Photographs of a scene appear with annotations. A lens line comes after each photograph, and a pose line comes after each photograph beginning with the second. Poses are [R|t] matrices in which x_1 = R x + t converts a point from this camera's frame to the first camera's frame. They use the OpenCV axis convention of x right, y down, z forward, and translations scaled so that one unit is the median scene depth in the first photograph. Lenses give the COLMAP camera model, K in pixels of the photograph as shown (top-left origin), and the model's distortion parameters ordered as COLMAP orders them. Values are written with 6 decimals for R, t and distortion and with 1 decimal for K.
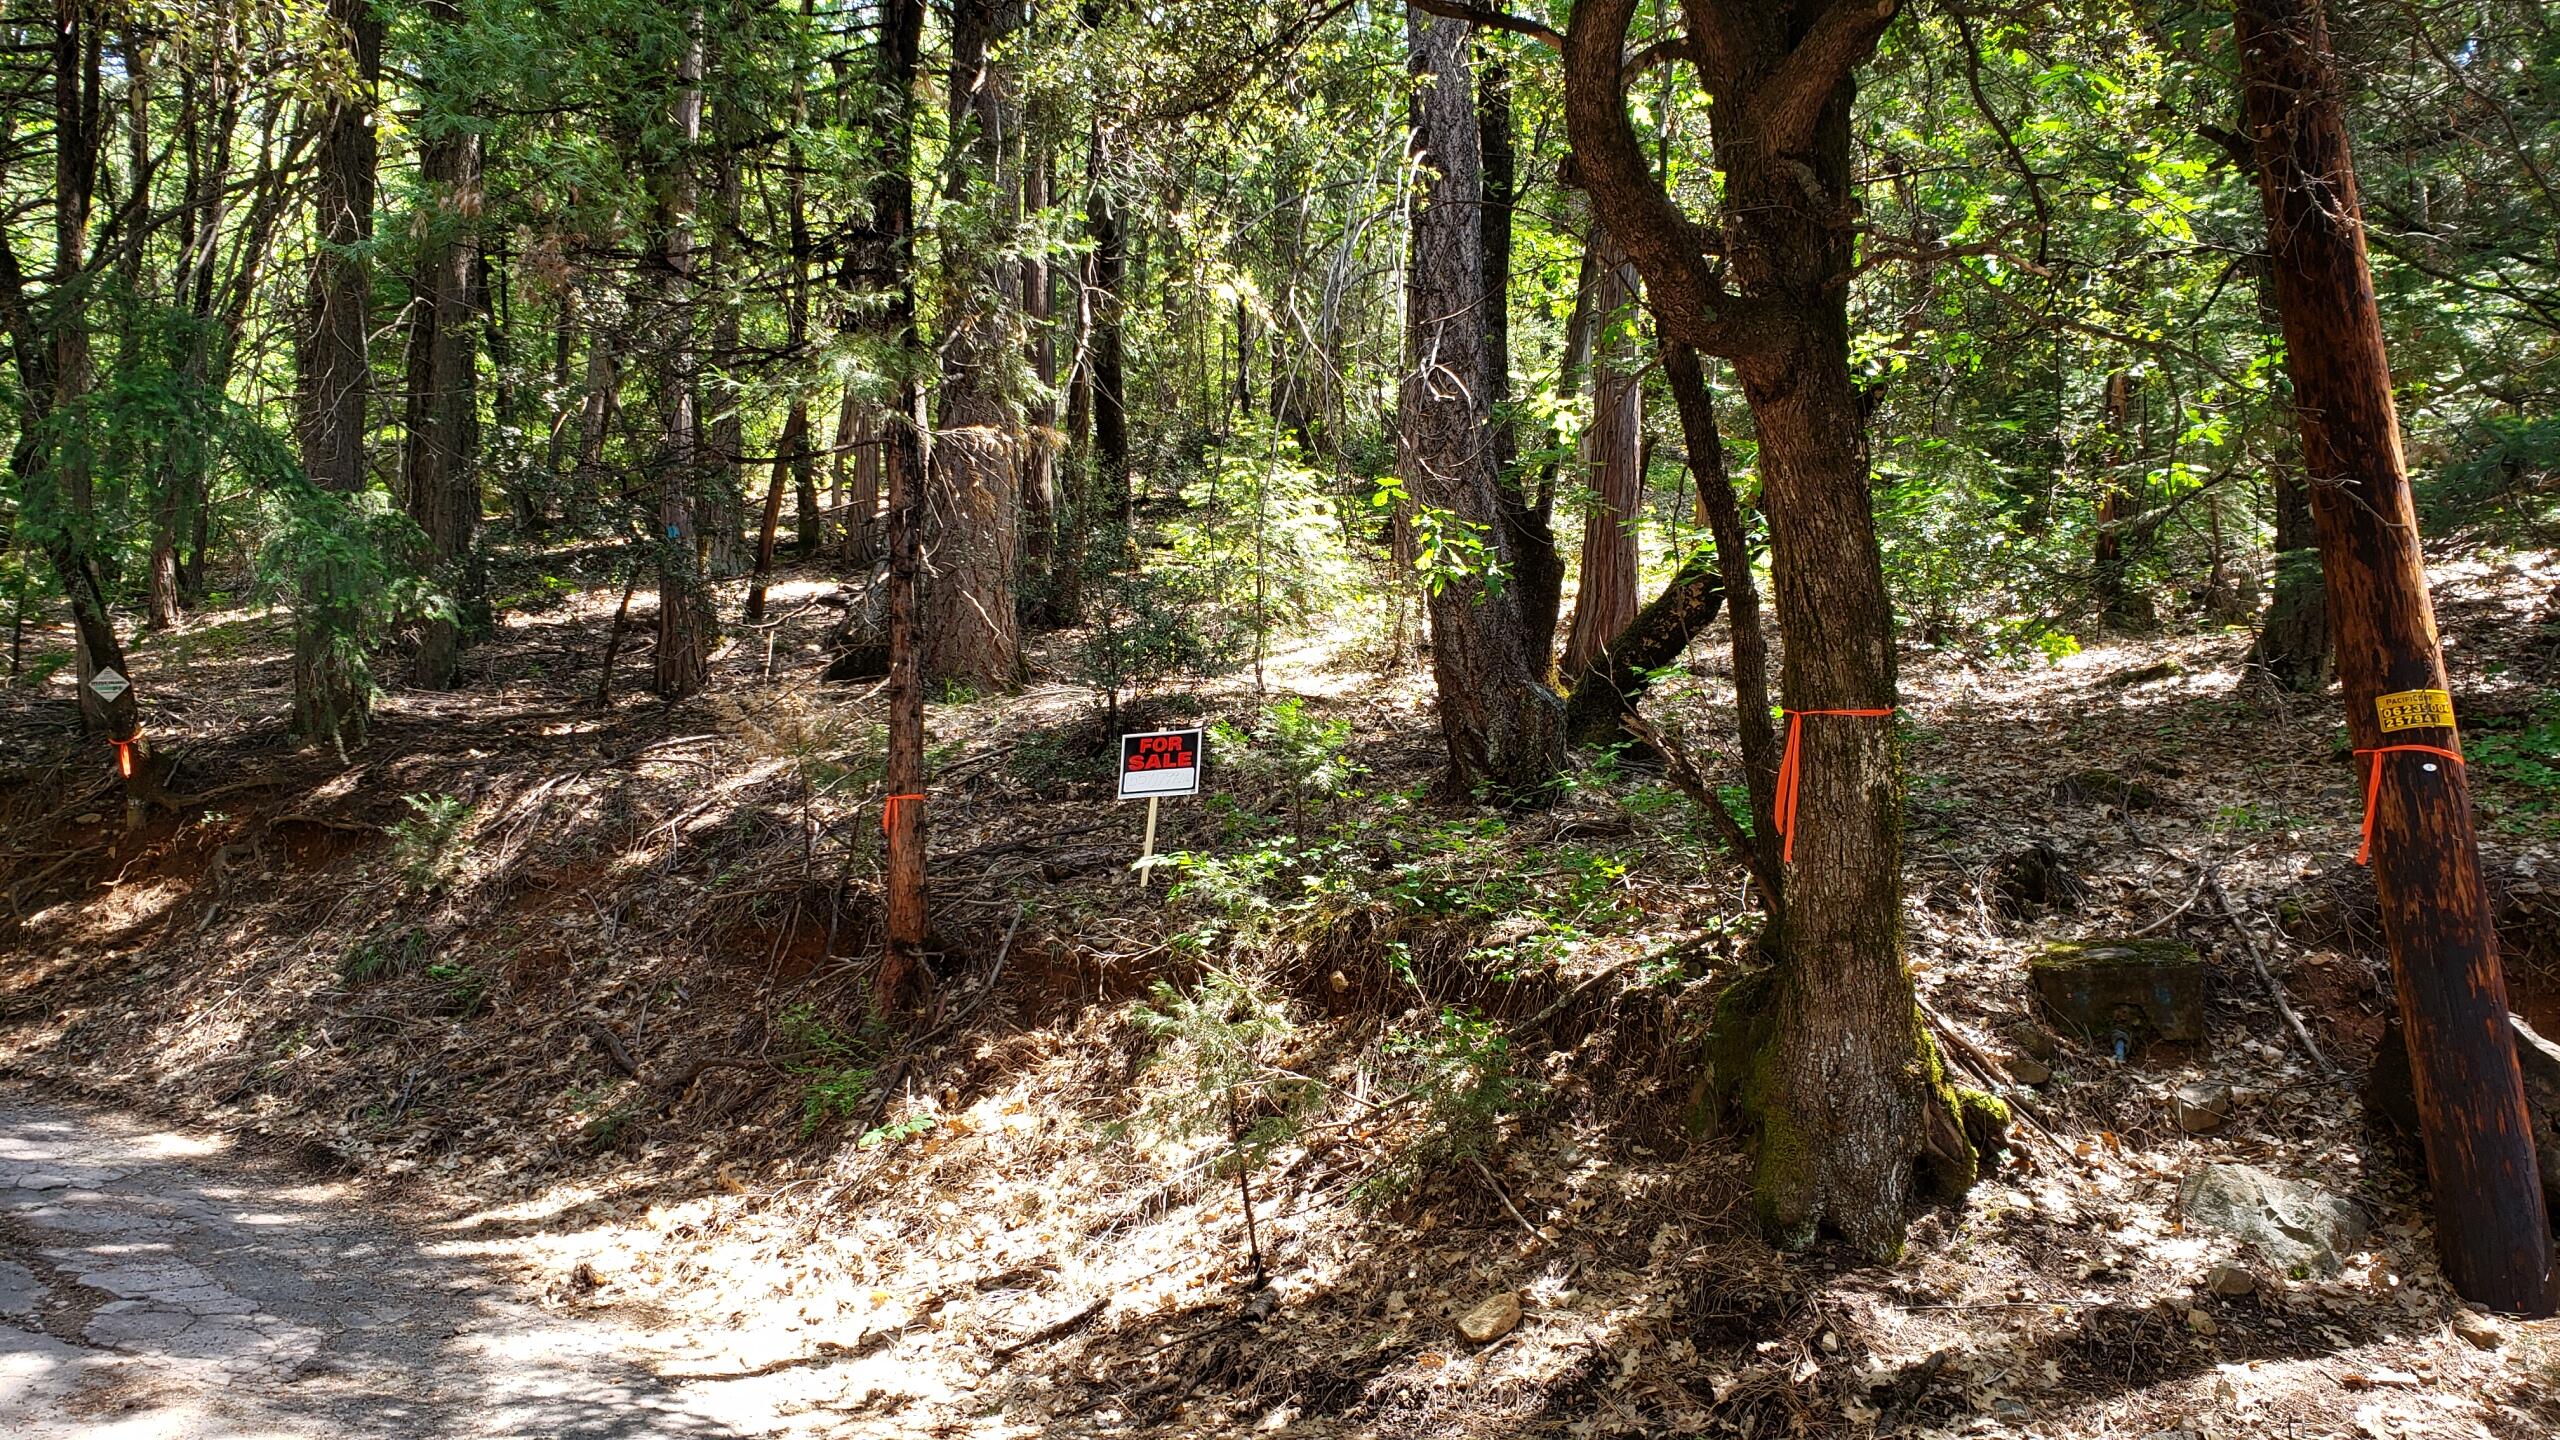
lens RADIAL K [[2060.3, 0, 1282.3], [0, 2060.3, 675.6], [0, 0, 1]] dist [0.000118, -0.057487]
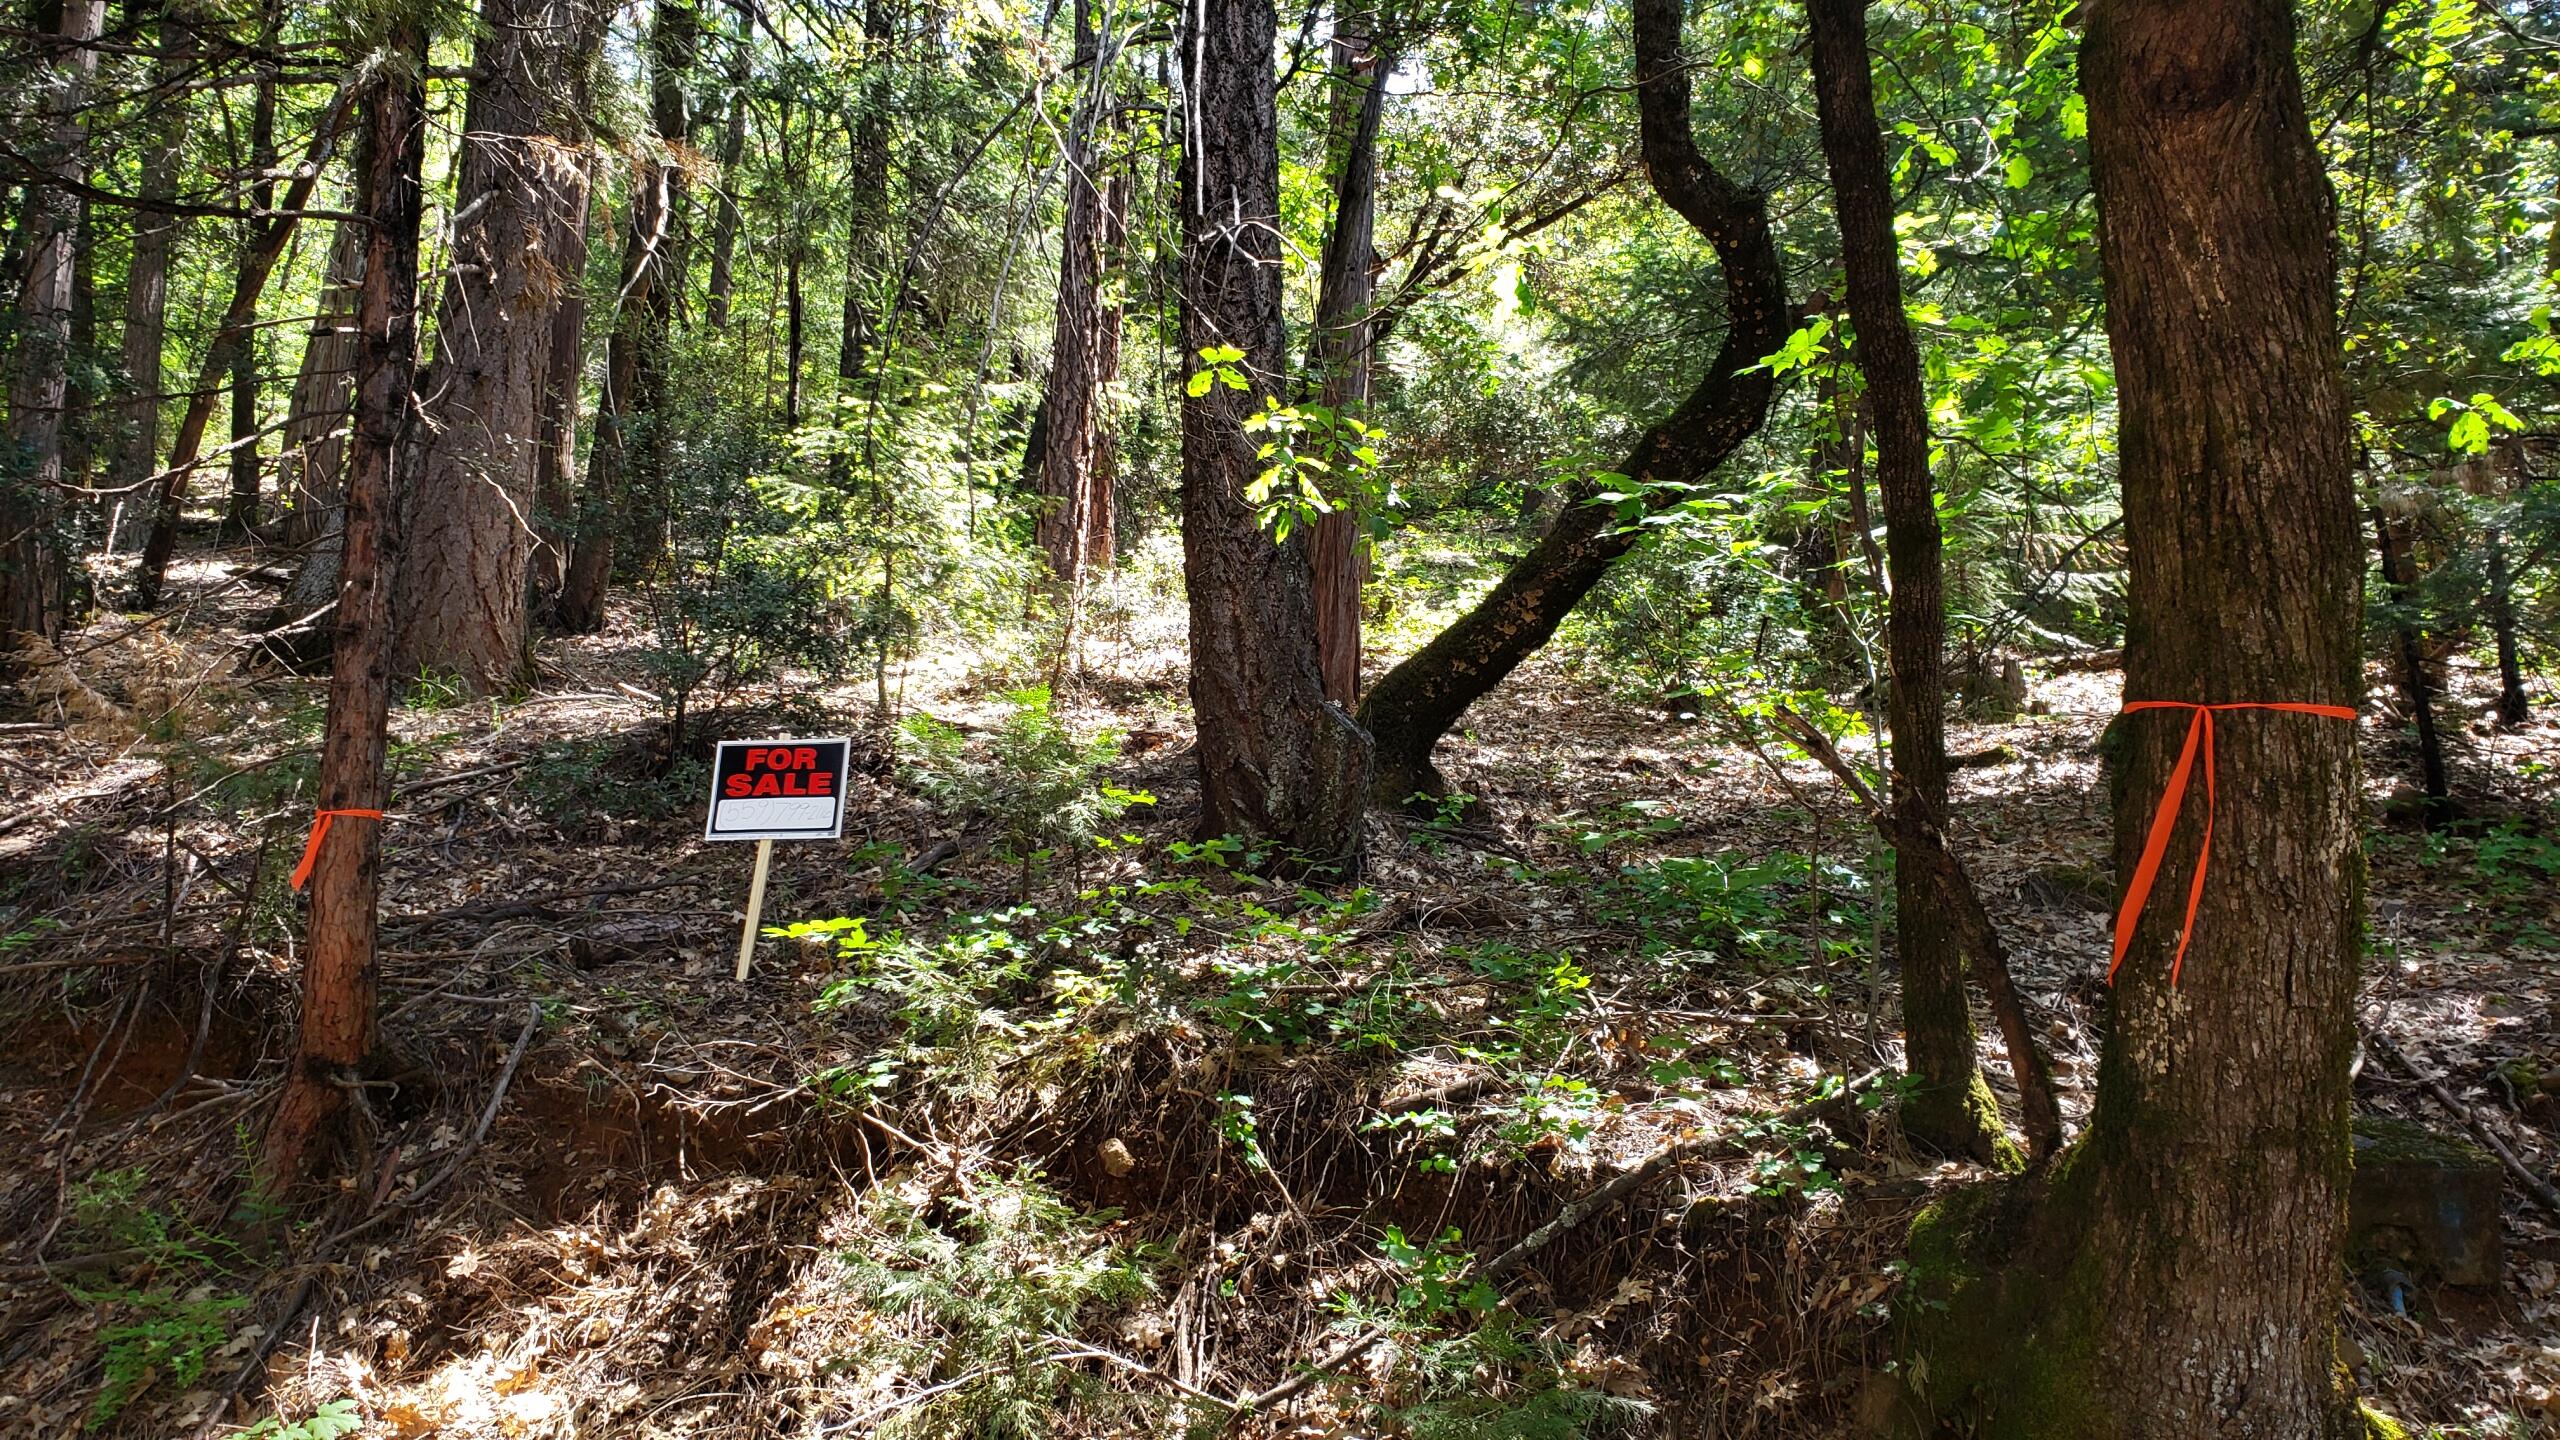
lens RADIAL K [[2060.3, 0, 1282.3], [0, 2060.3, 675.6], [0, 0, 1]] dist [0.000118, -0.057487]
pose [[0.968335, 0.069290, 0.239847, -0.072178], [-0.058382, 0.996924, -0.052298, 0.036810], [-0.242733, 0.036640, 0.969401, 0.386863]]
